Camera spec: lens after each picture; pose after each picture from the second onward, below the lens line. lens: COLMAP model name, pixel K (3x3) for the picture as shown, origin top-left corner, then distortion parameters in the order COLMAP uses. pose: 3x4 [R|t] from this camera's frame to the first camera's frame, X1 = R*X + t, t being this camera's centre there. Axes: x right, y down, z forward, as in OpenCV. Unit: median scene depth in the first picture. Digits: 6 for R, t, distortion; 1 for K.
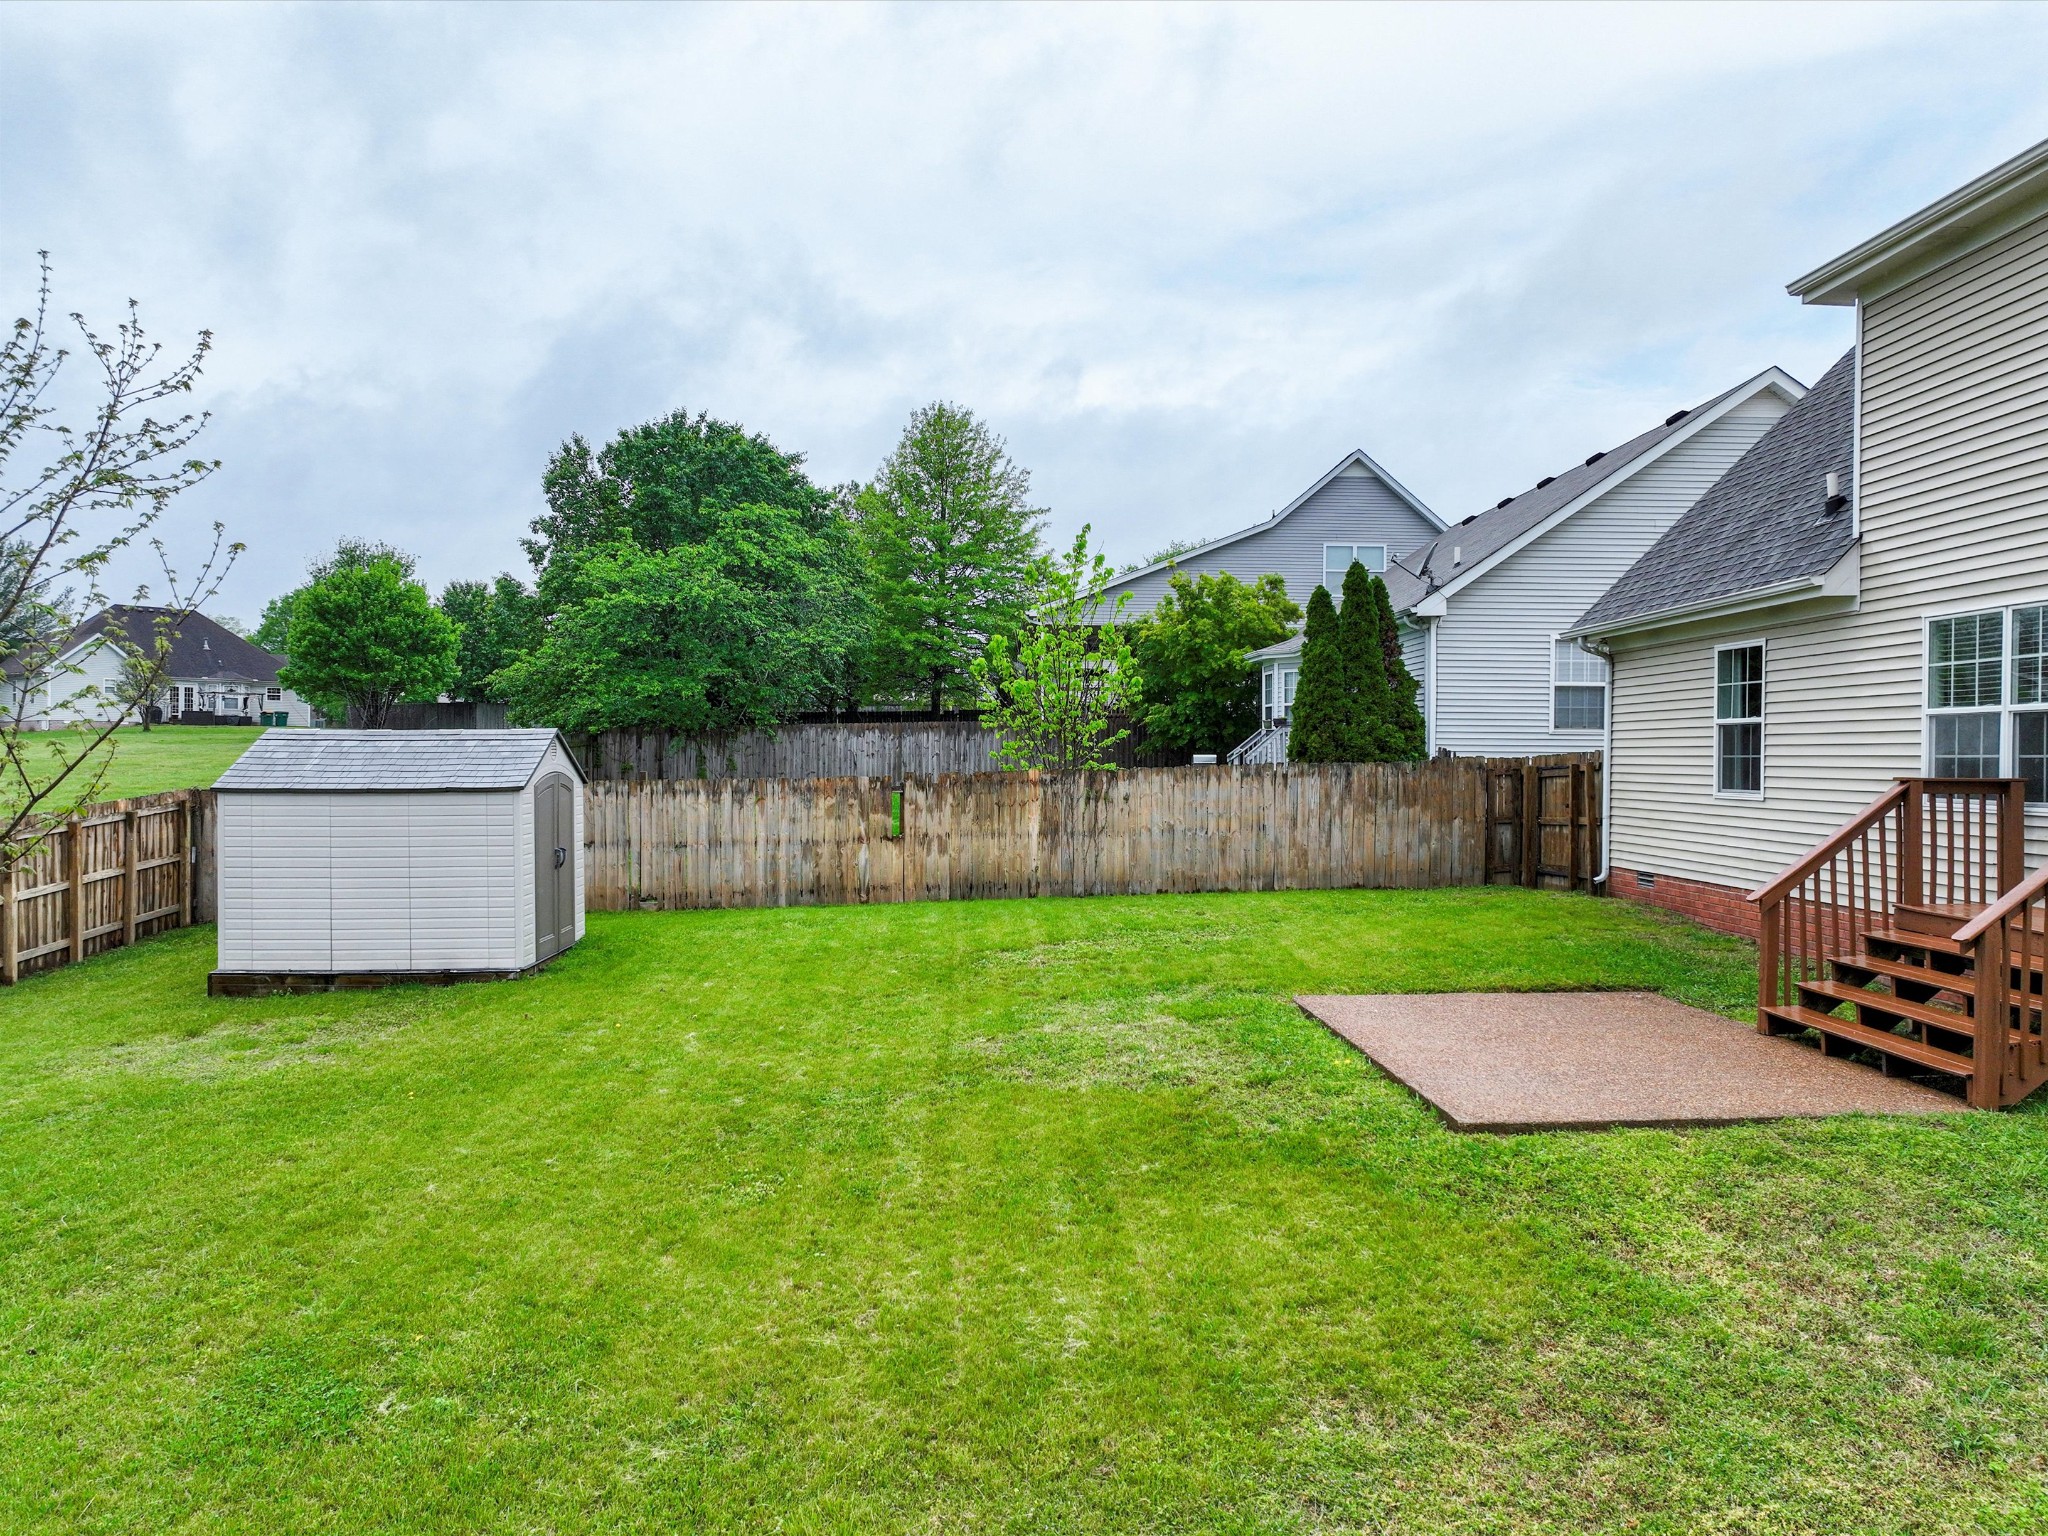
lens RADIAL K [[1454.3, 0, 1043.4], [0, 1454.3, 766.3], [0, 0, 1]] dist [0.002899, 0.009540]
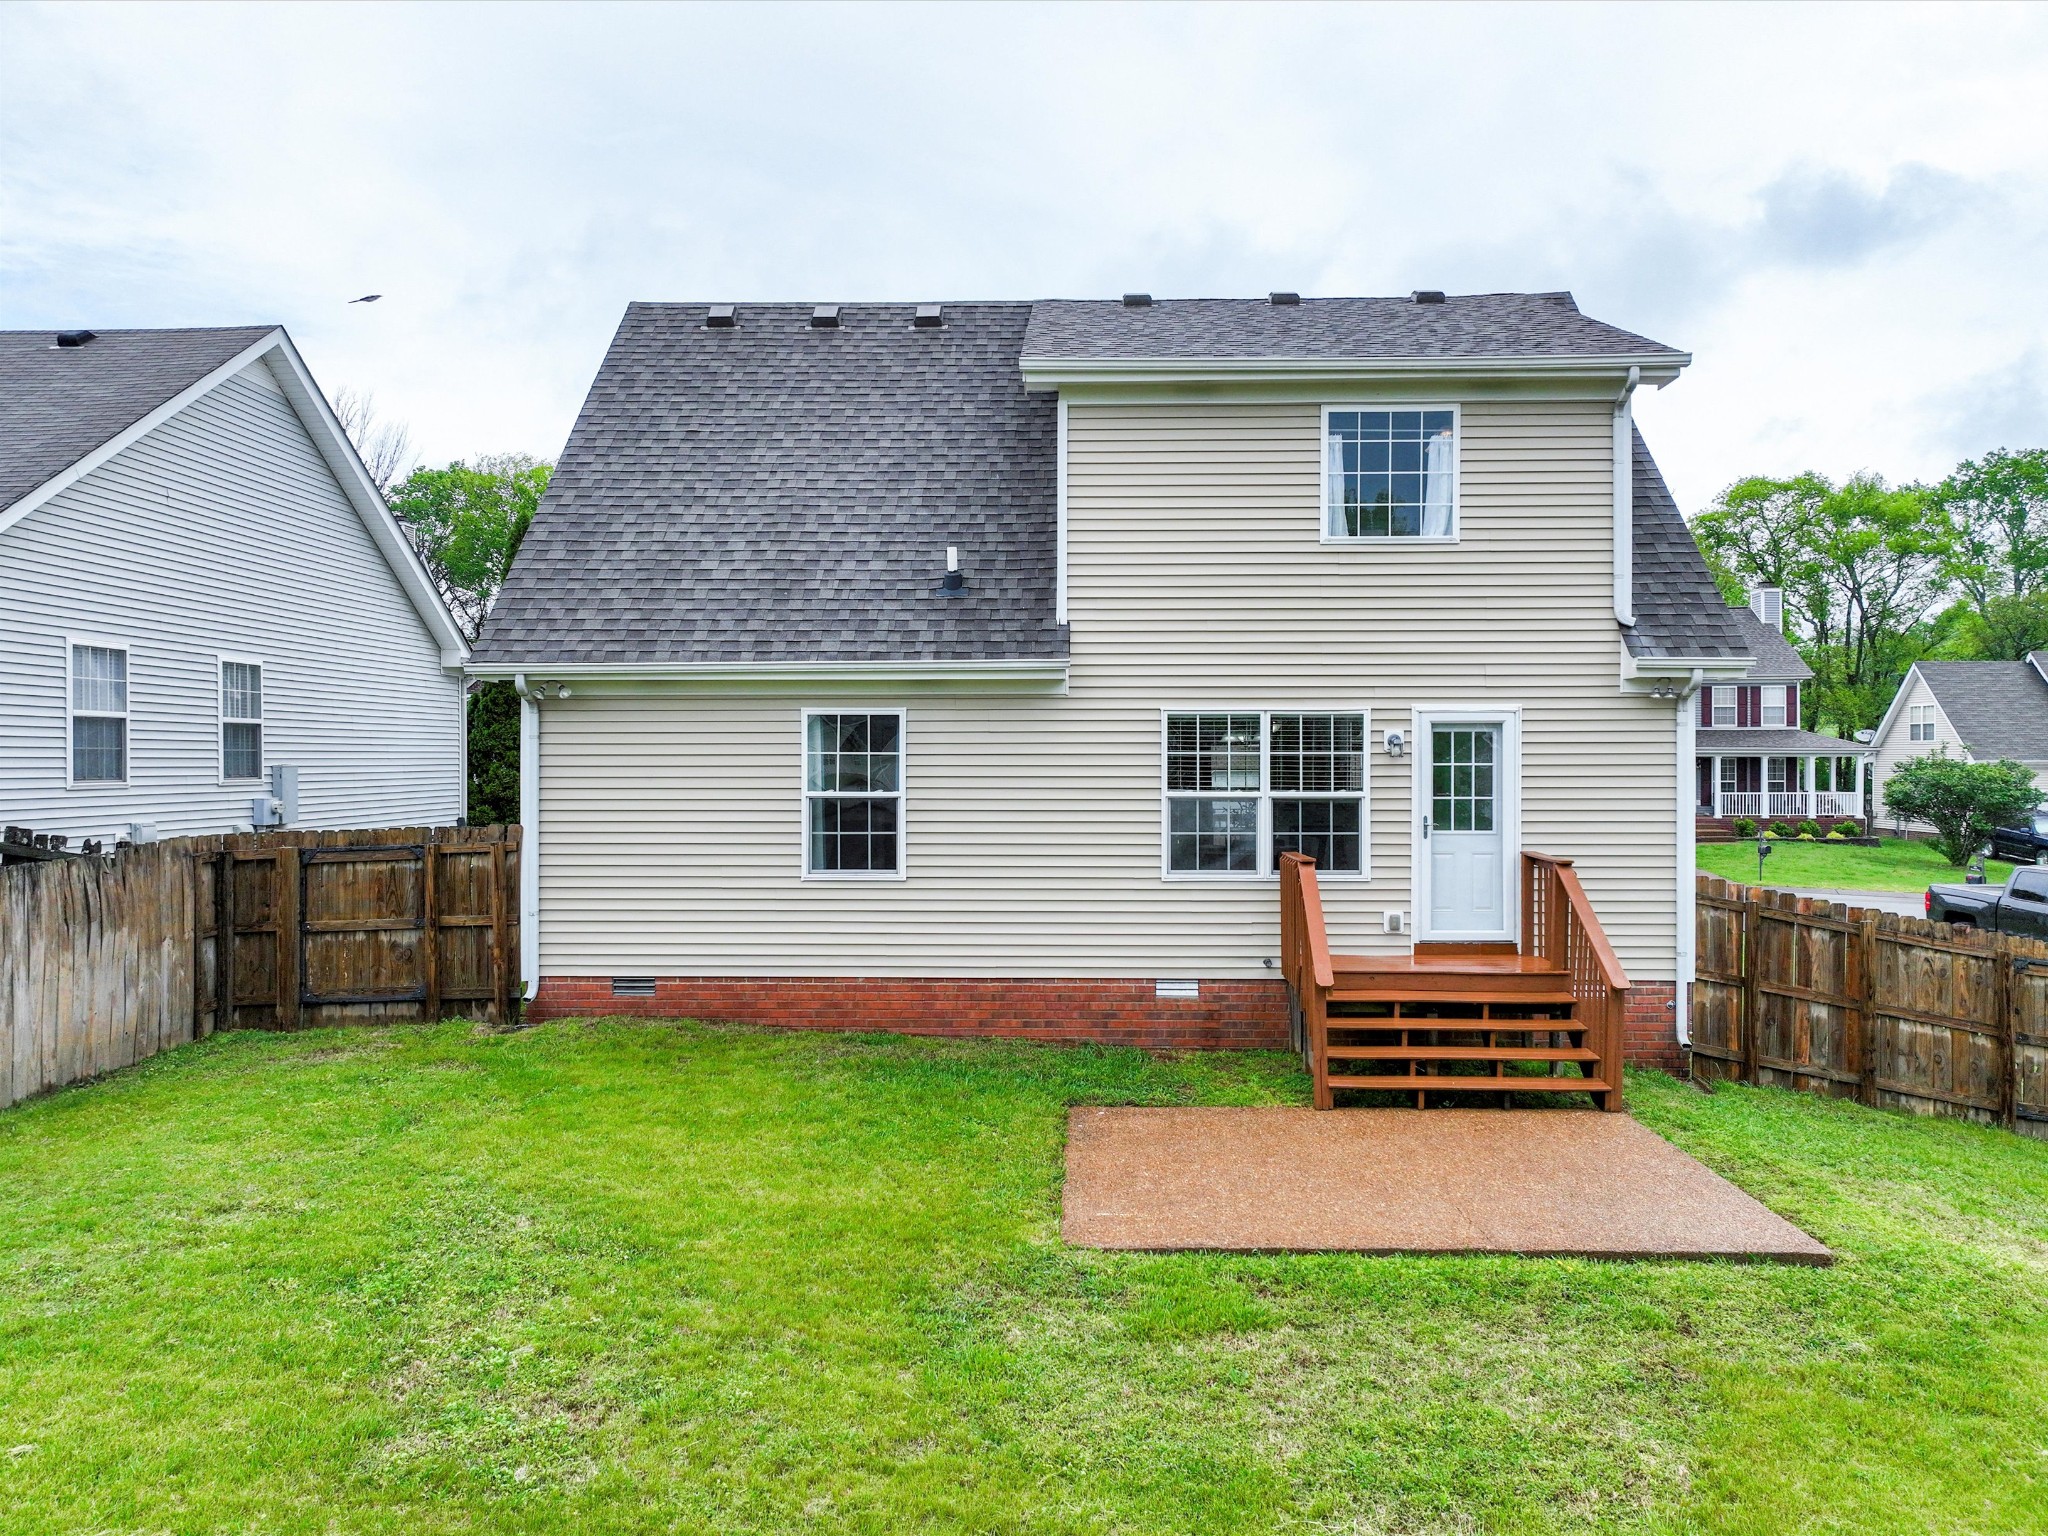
lens RADIAL K [[1454.3, 0, 1026.3], [0, 1454.3, 748.4], [0, 0, 1]] dist [0.002899, 0.009540]
pose [[0.090322, -0.003859, 0.995905, -0.300509], [0.007789, 0.999965, 0.003169, -0.044612], [-0.995882, 0.007471, 0.090349, 0.580744]]
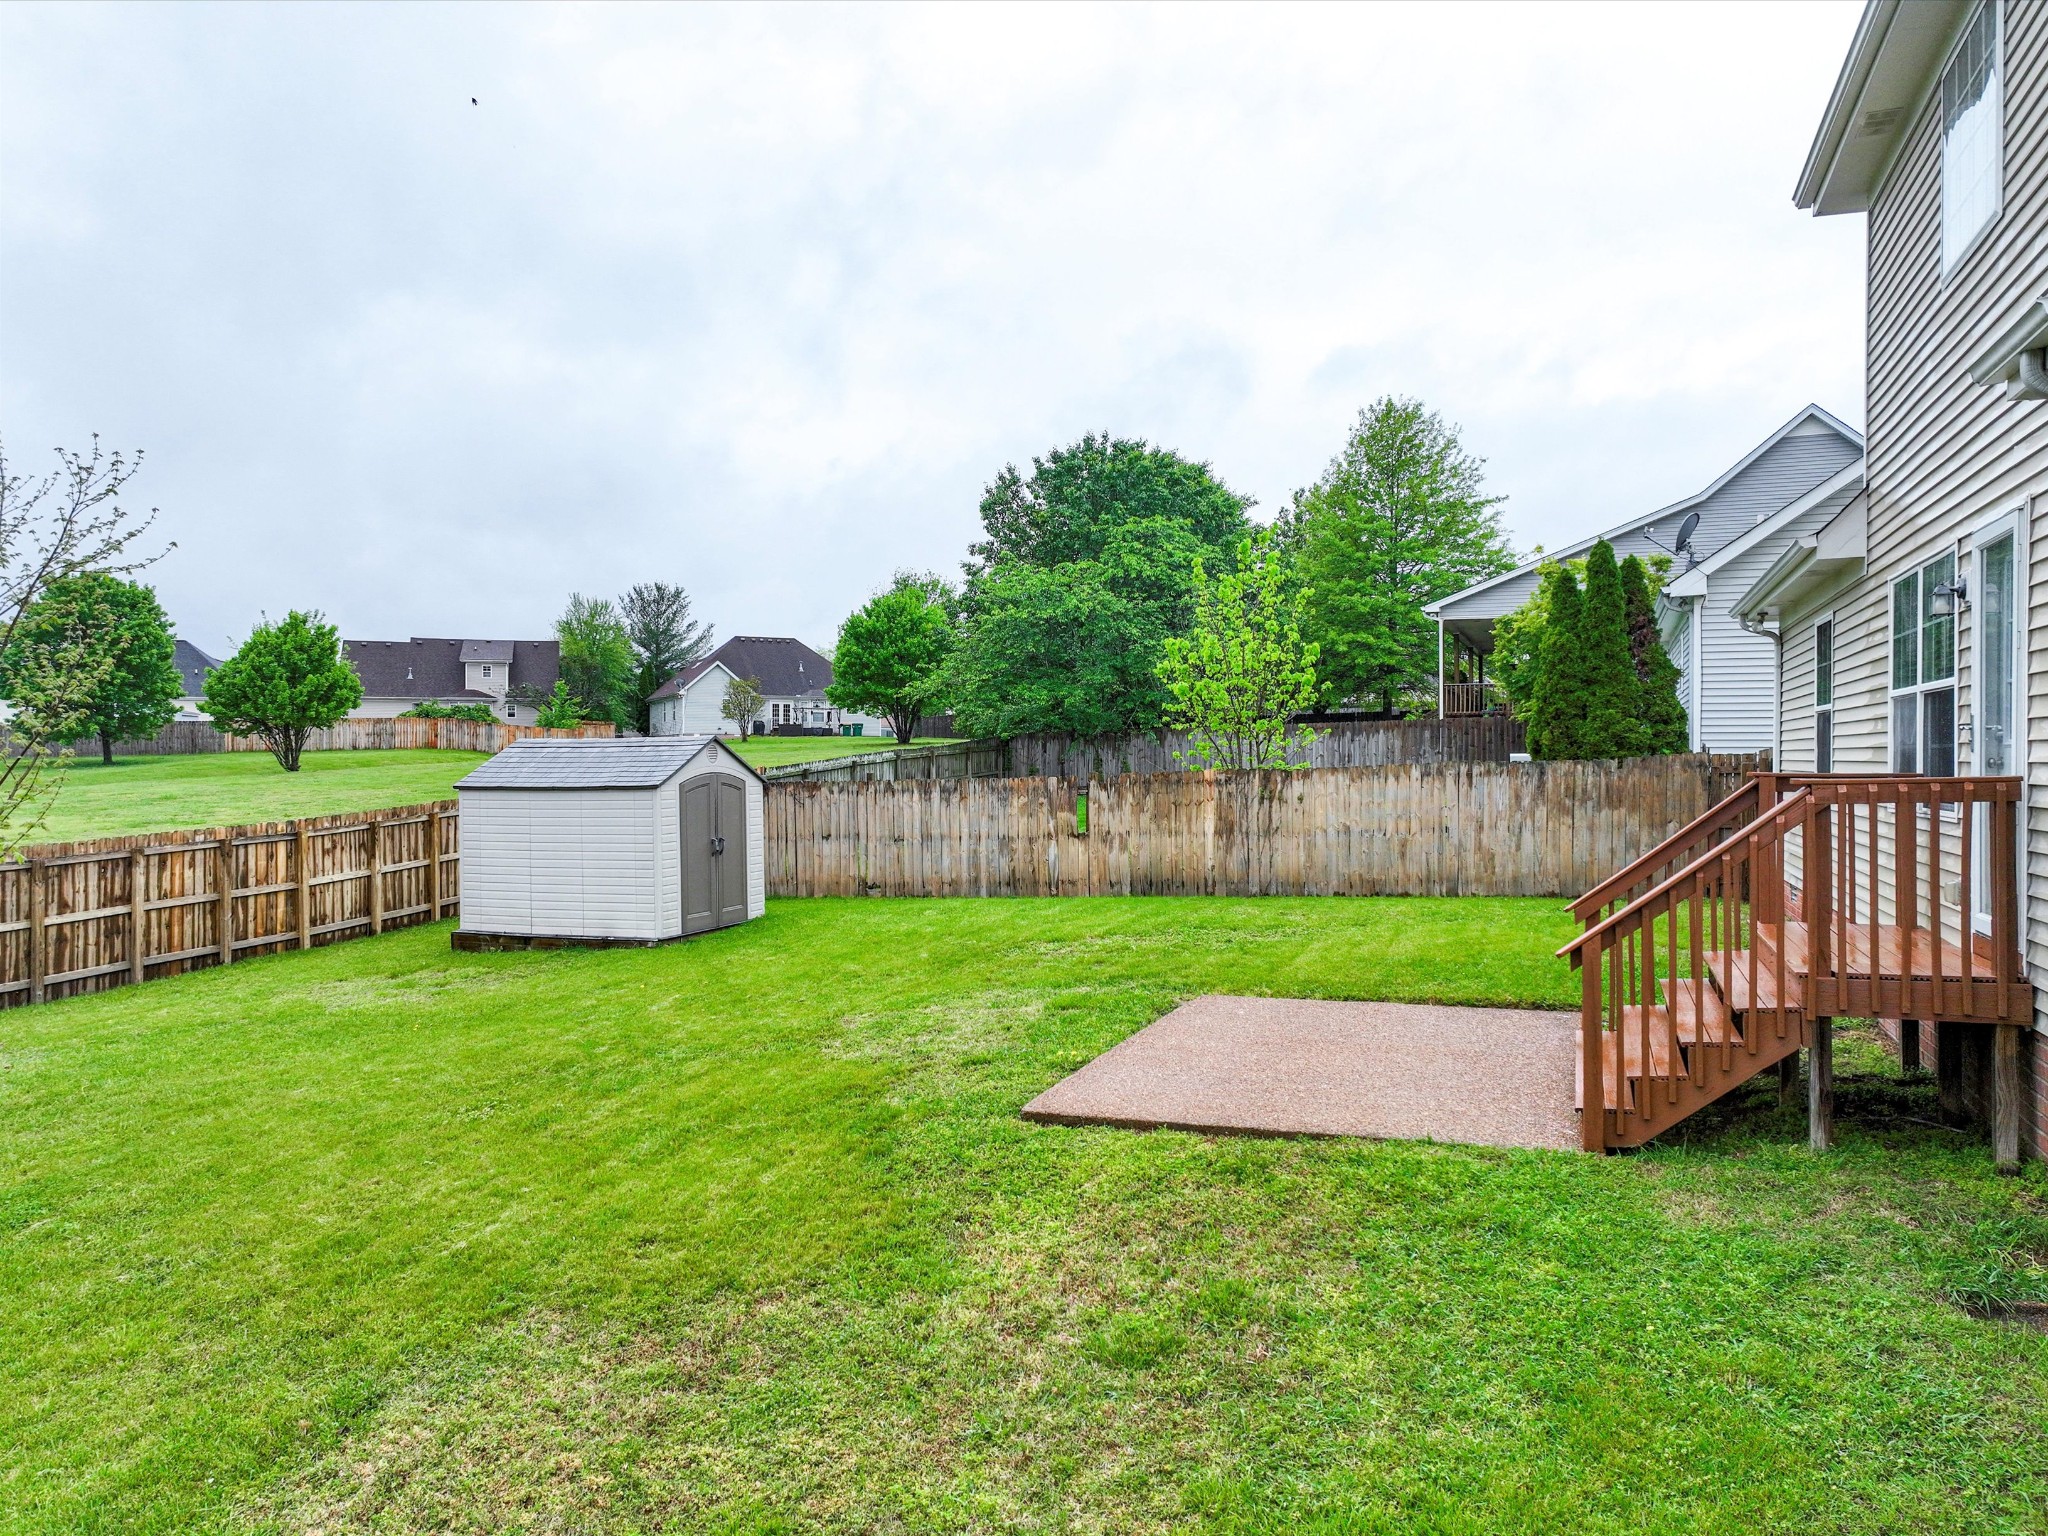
lens RADIAL K [[1454.3, 0, 1055.9], [0, 1454.3, 773.9], [0, 0, 1]] dist [0.002899, 0.009540]
pose [[0.919607, -0.002864, -0.392828, 0.288947], [0.003964, 0.999990, 0.001988, 0.002848], [0.392819, -0.003386, 0.919610, 0.028425]]
